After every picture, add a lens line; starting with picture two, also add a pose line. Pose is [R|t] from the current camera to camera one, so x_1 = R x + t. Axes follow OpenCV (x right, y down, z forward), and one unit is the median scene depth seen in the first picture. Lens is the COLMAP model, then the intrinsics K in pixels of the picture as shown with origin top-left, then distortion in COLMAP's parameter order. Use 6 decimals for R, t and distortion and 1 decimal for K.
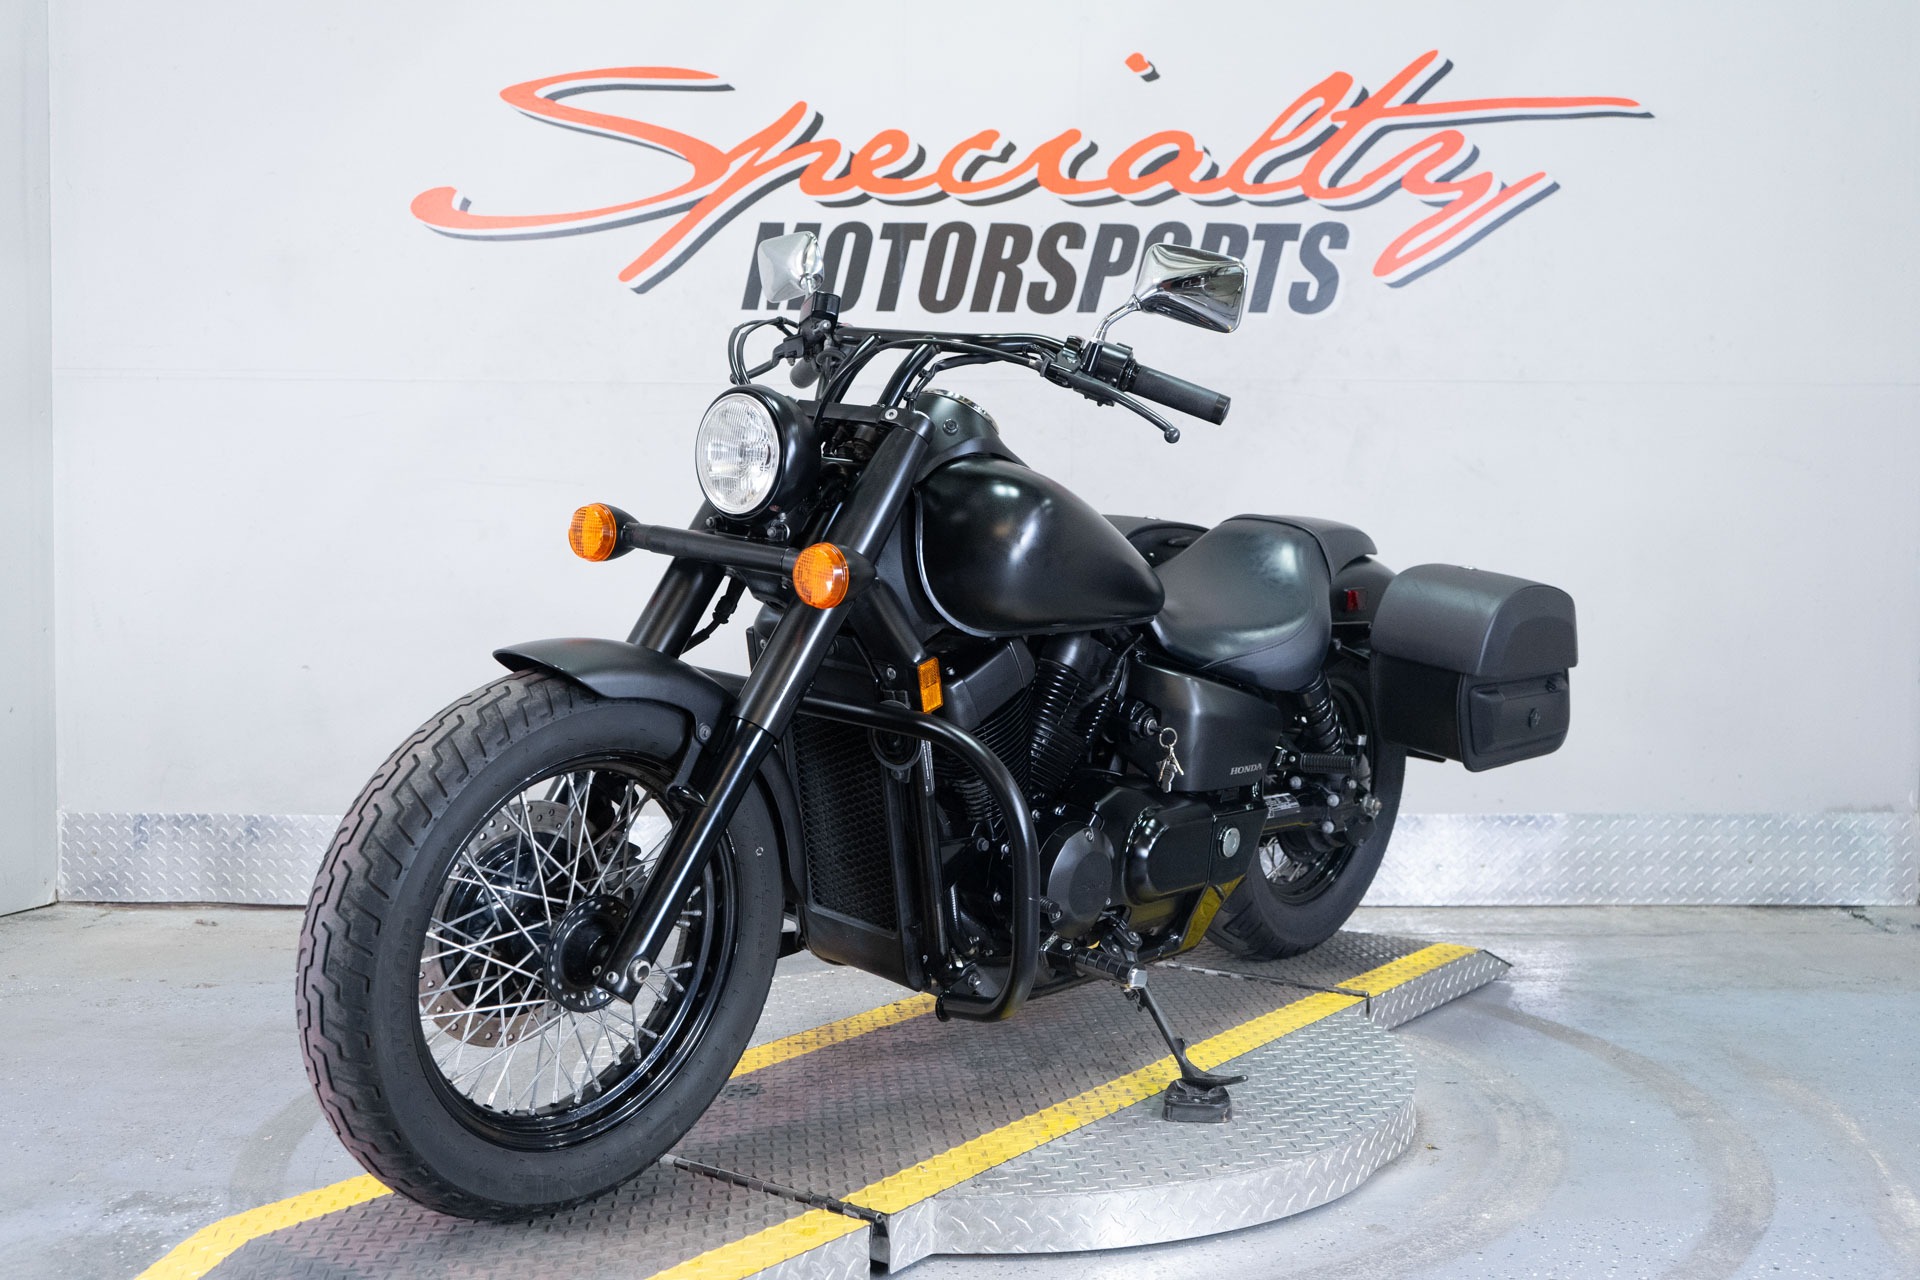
lens RADIAL K [[2010.3, 0, 970.4], [0, 2010.3, 641.3], [0, 0, 1]] dist [0.006572, 0.000000]
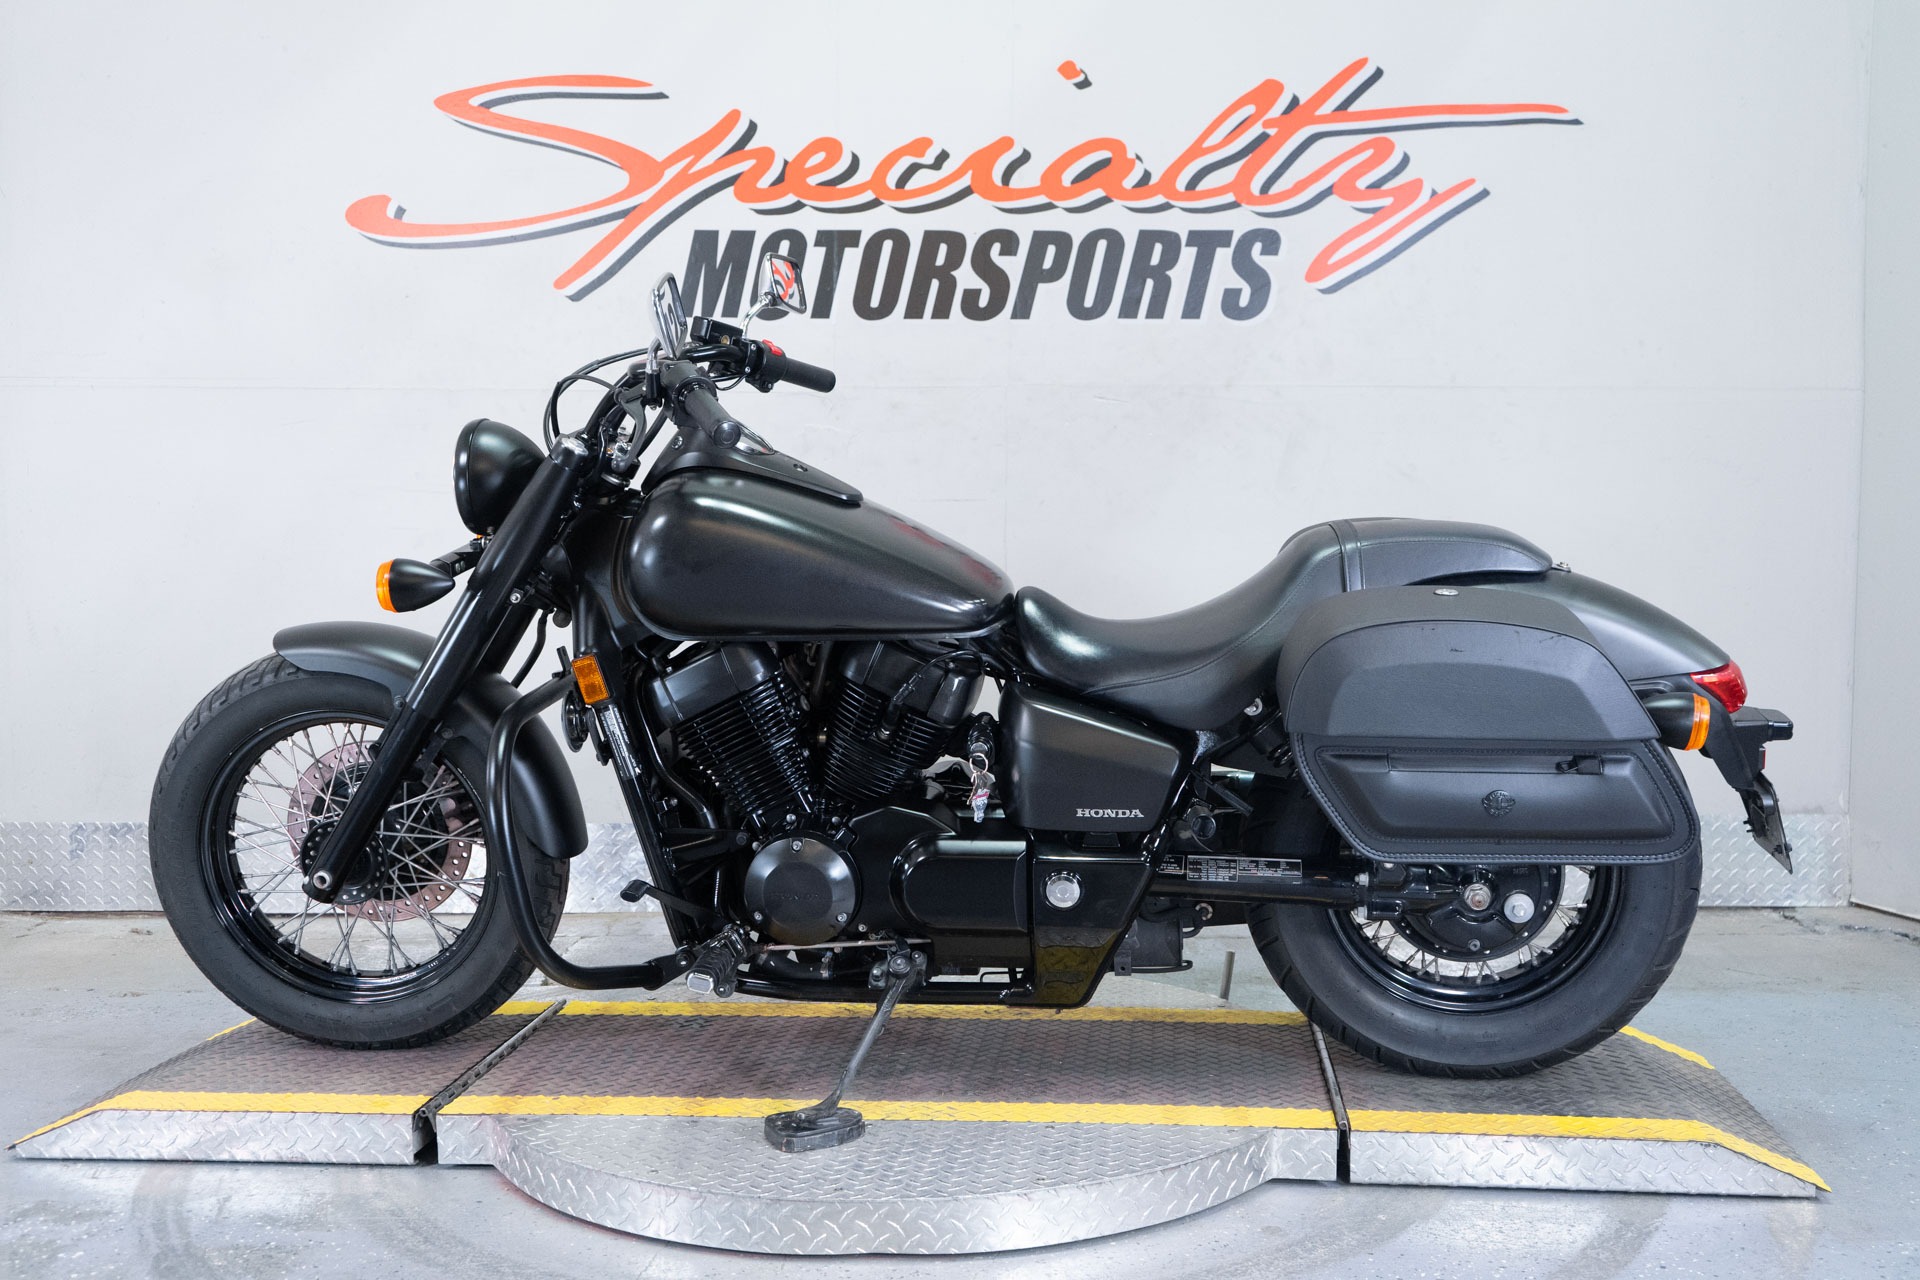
lens RADIAL K [[2010.3, 0, 973.2], [0, 2010.3, 641.3], [0, 0, 1]] dist [0.006572, 0.000000]
pose [[0.999962, -0.003483, 0.008019, 0.025729], [0.003504, 0.999990, -0.002658, -0.000169], [-0.008009, 0.002686, 0.999964, -0.002866]]
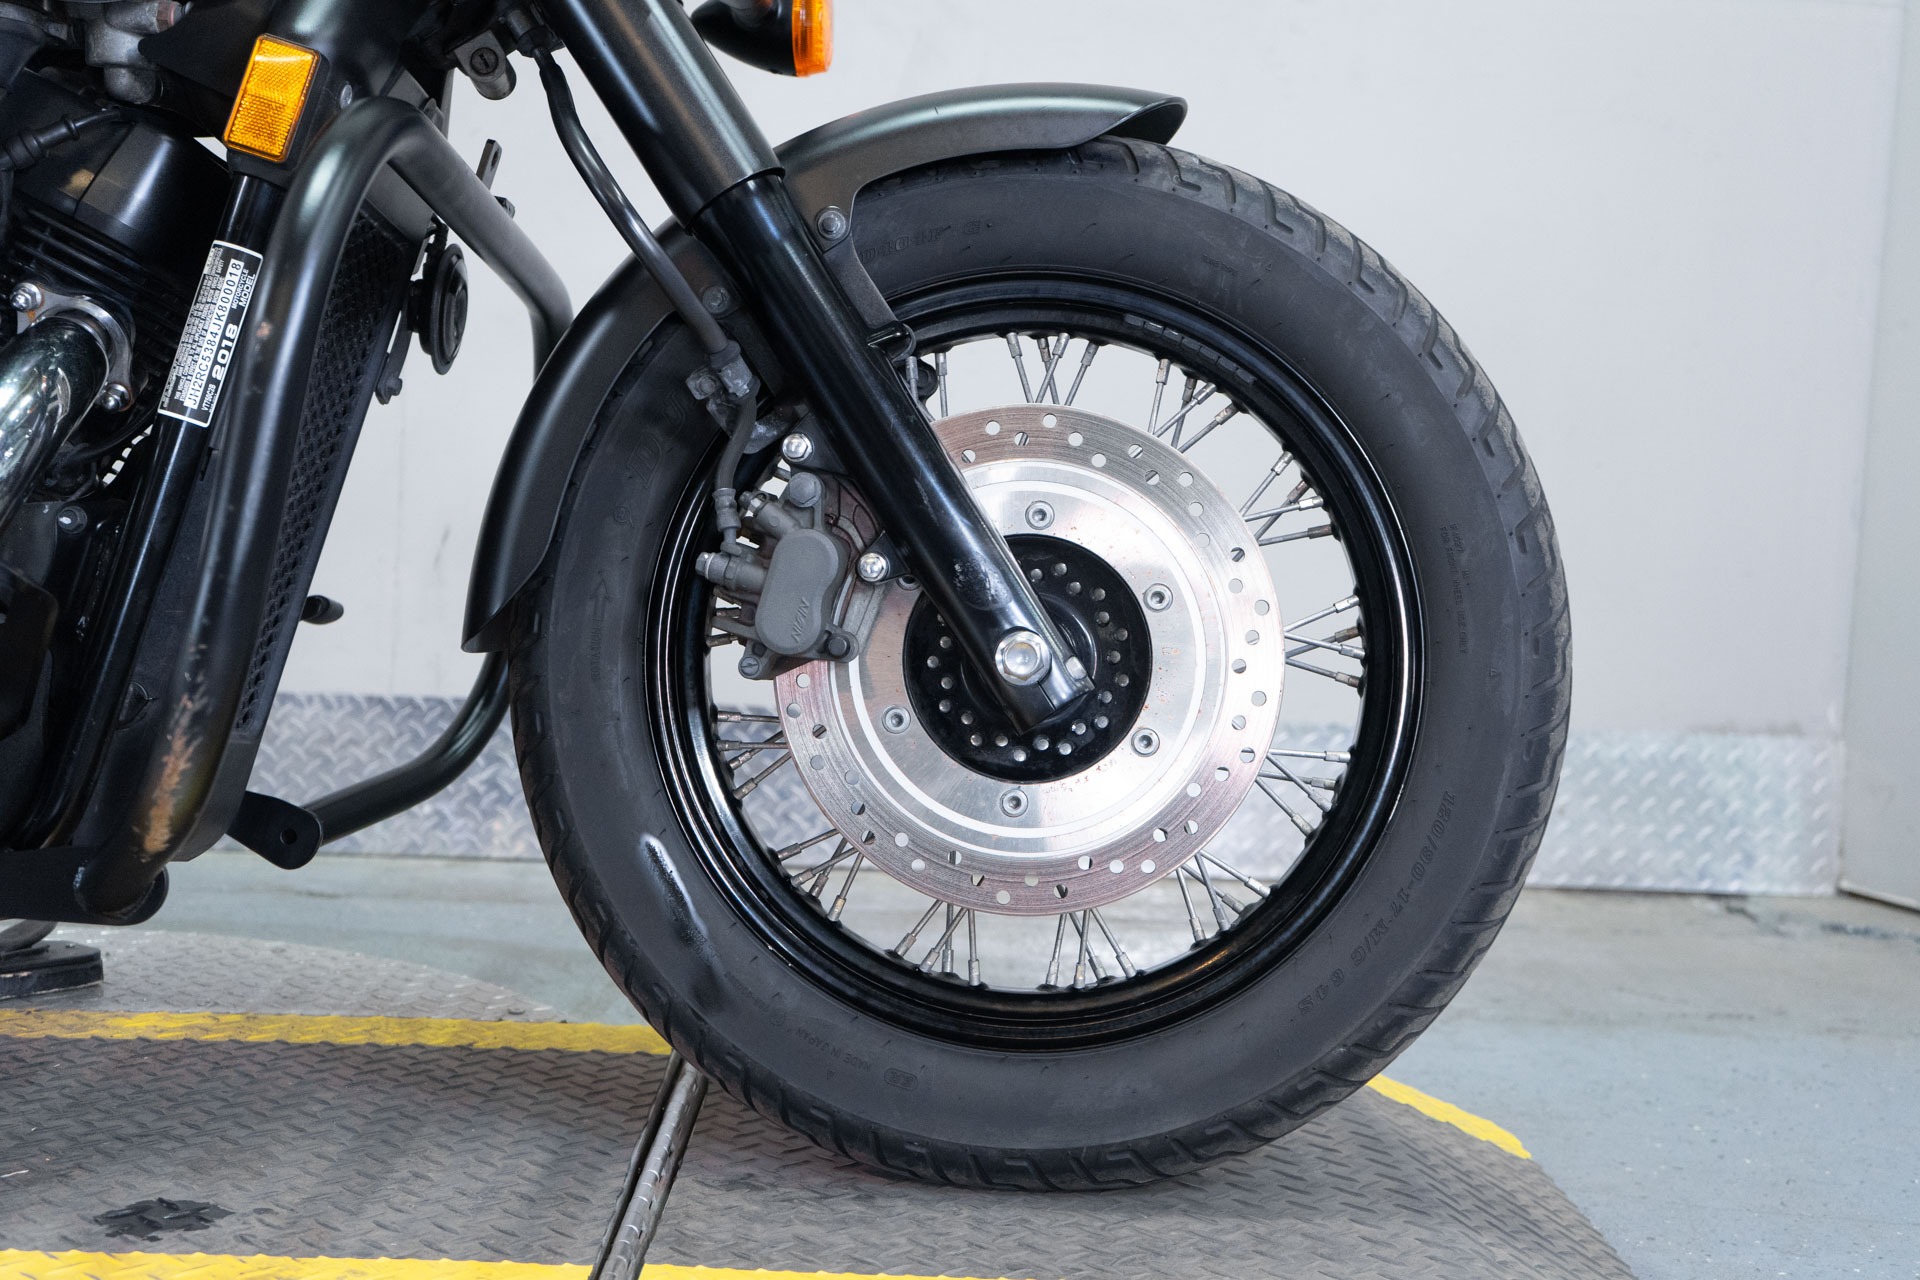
lens RADIAL K [[2380.7, 0, 969.9], [0, 2380.7, 640.0], [0, 0, 1]] dist [0.028677, 0.000000]
pose [[0.996458, 0.036833, 0.075591, 0.162929], [-0.037557, 0.999261, 0.008176, 0.060465], [-0.075234, -0.010986, 0.997105, 0.323355]]
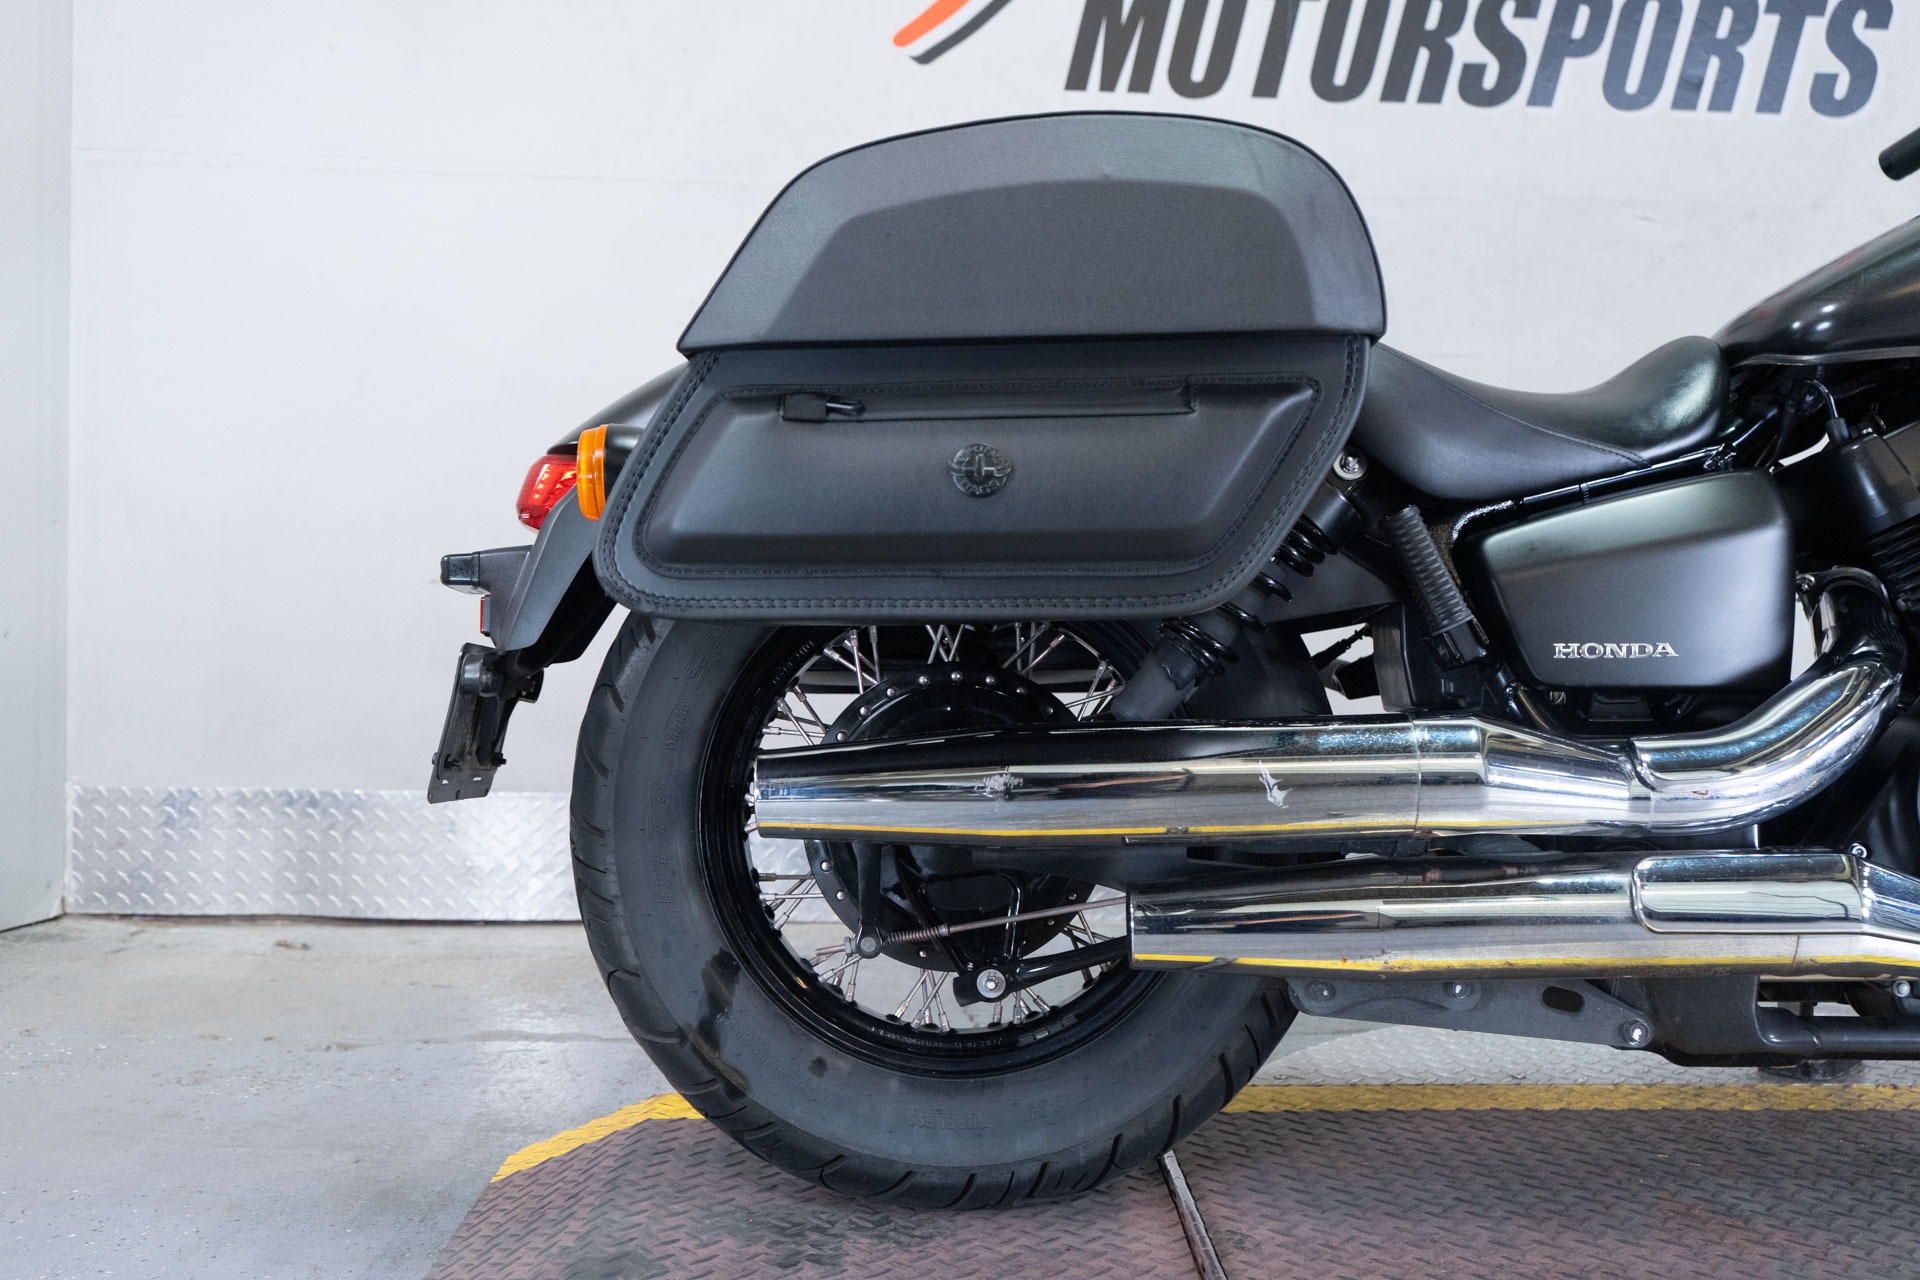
lens RADIAL K [[1888.2, 0, 970.9], [0, 1888.2, 639.5], [0, 0, 1]] dist [0.003125, 0.000000]
pose [[0.997400, 0.011647, 0.071113, -0.194667], [-0.010363, 0.999777, -0.018403, 0.044589], [-0.071312, 0.017618, 0.997298, 0.335075]]
